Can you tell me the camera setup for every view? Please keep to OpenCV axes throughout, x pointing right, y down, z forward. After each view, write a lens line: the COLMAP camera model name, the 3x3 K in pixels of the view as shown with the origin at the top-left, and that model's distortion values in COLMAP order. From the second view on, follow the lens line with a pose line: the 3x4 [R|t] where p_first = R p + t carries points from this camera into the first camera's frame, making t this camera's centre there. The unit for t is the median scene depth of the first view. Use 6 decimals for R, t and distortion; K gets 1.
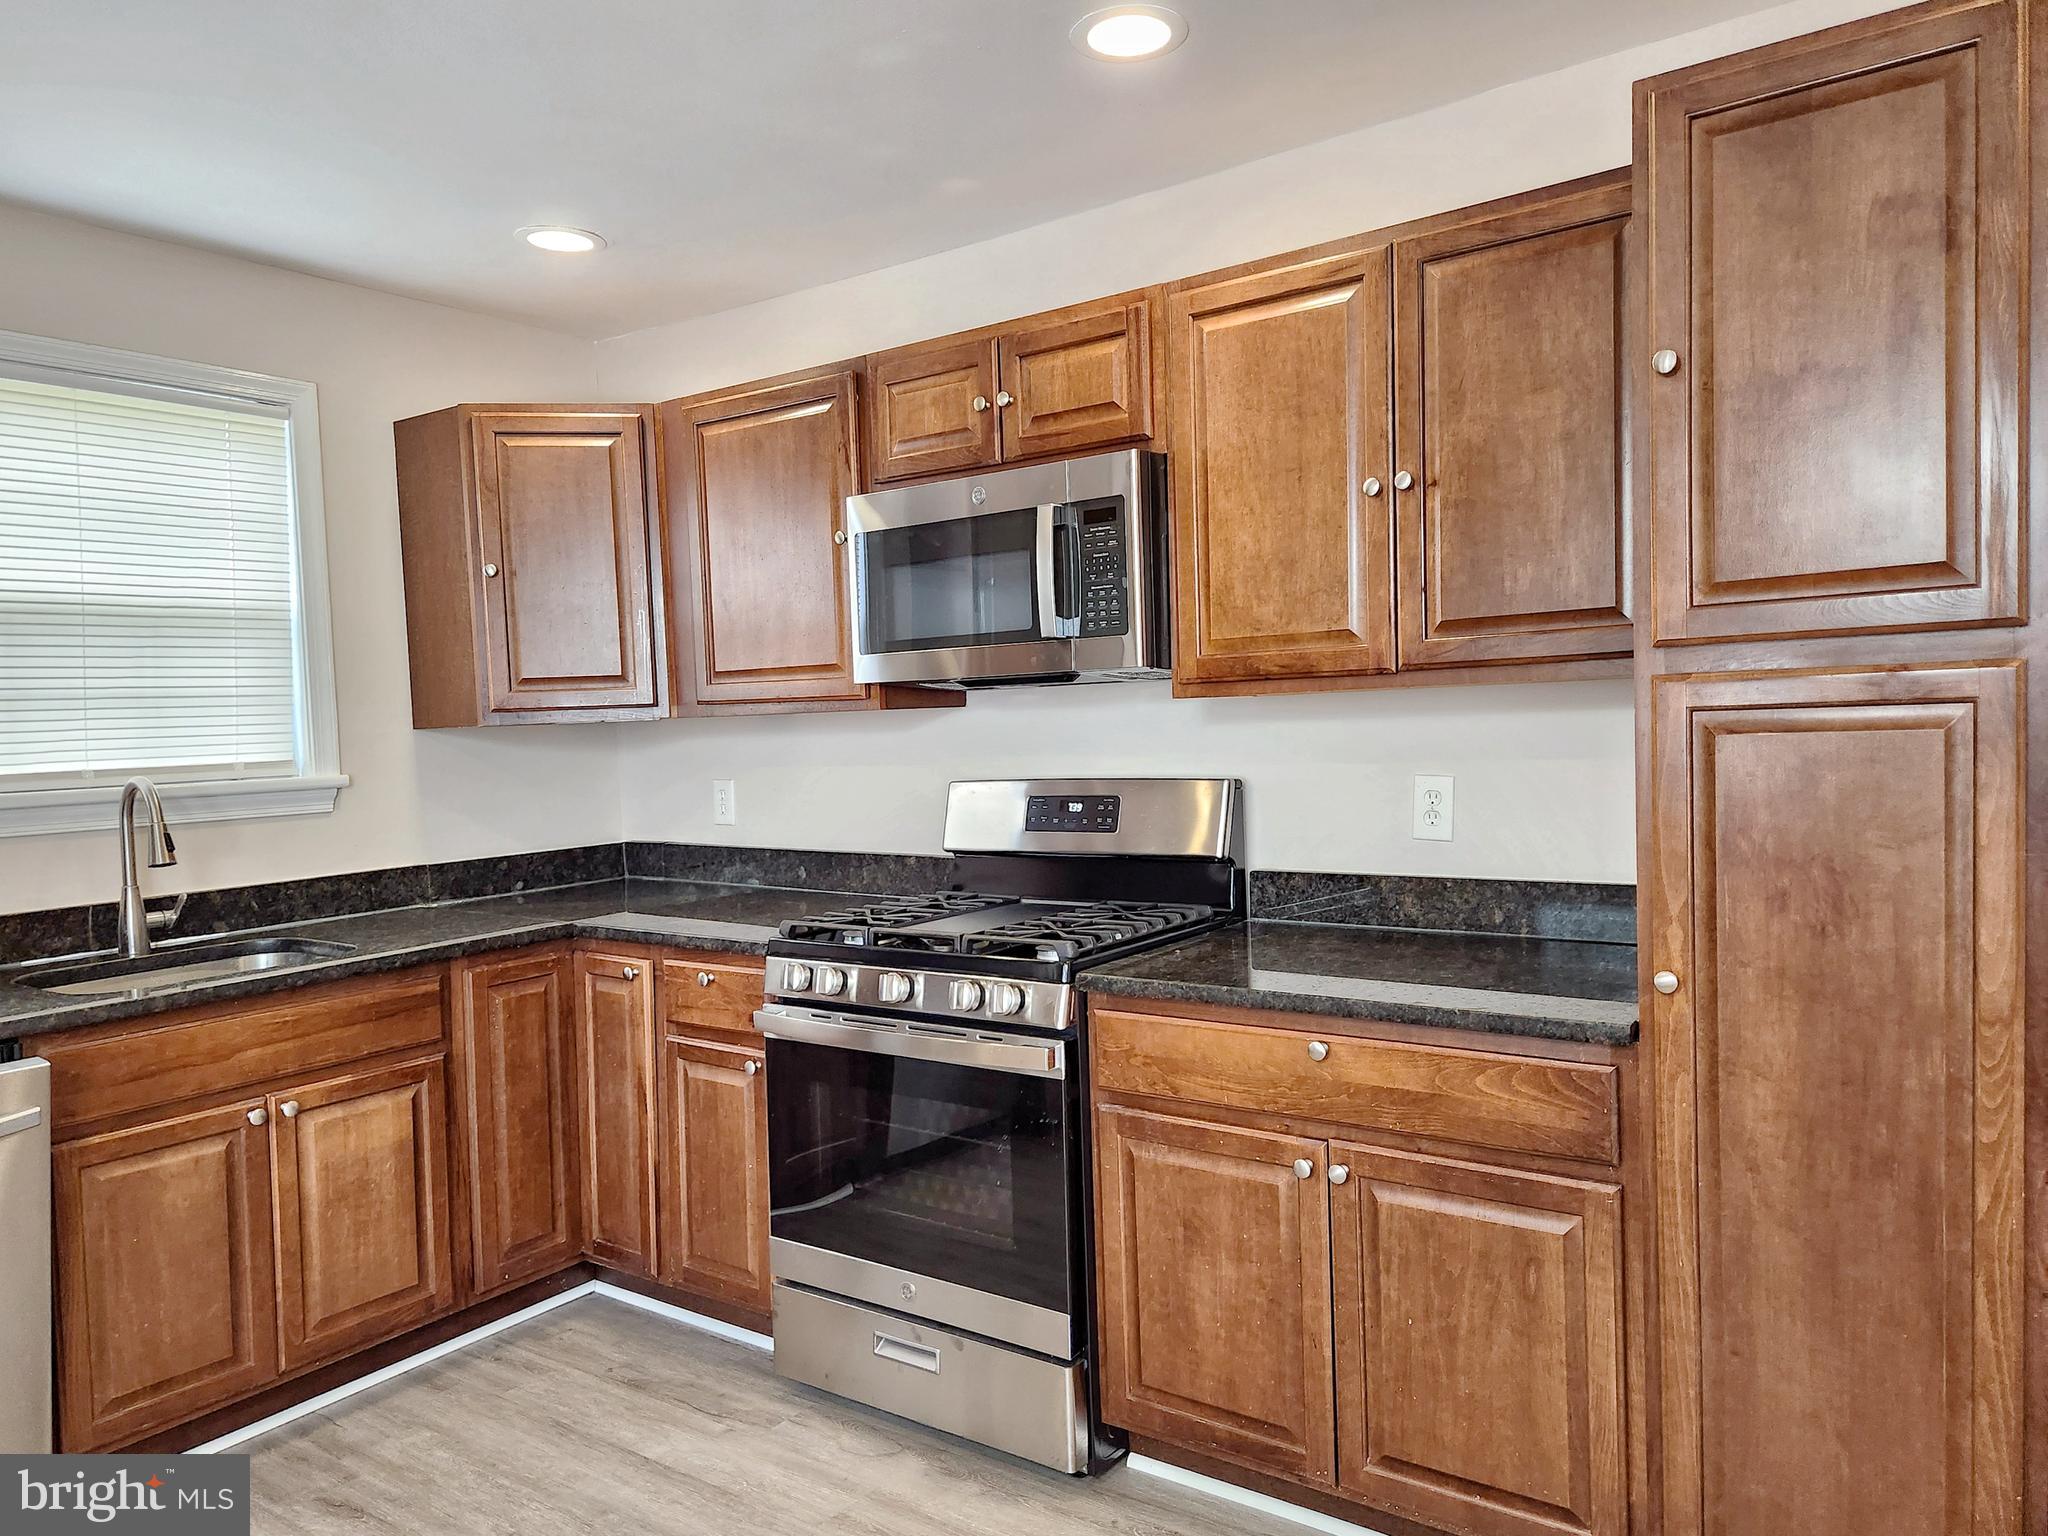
lens RADIAL K [[1391.2, 0, 1020.6], [0, 1391.2, 833.6], [0, 0, 1]] dist [0.090982, -0.082111]
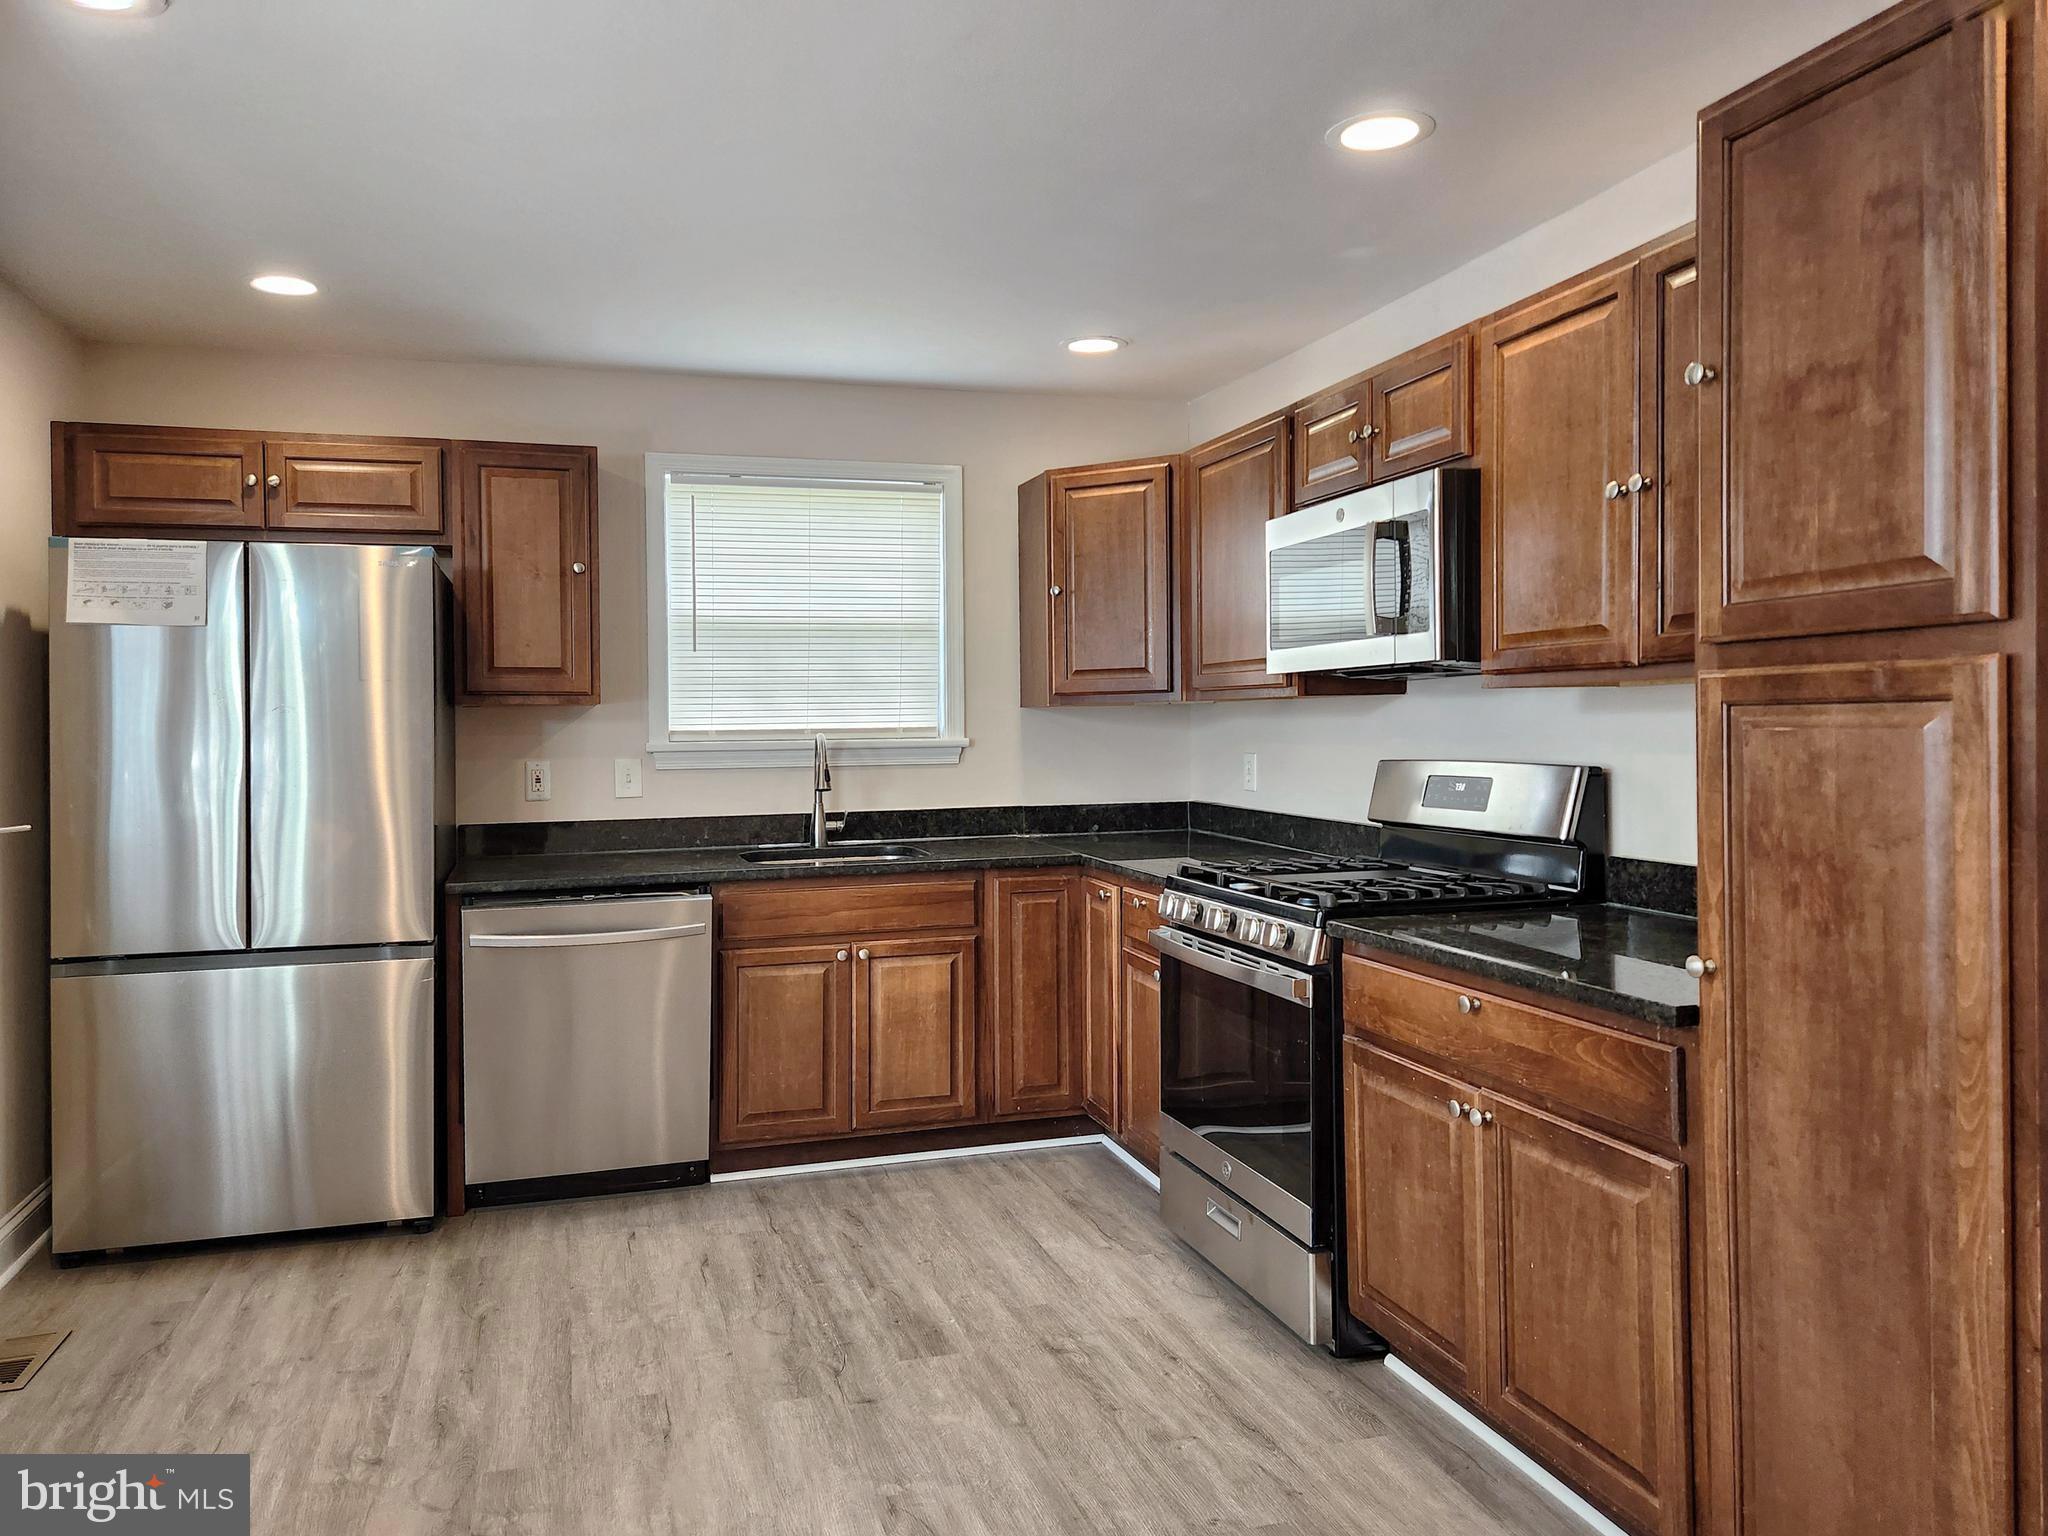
lens RADIAL K [[1429.5, 0, 1120.4], [0, 1429.5, 798.2], [0, 0, 1]] dist [0.096652, -0.092493]
pose [[0.810944, 0.055391, -0.582496, 0.603570], [-0.066045, 0.997812, 0.002937, 0.005575], [0.581385, 0.036089, 0.812828, -0.093439]]
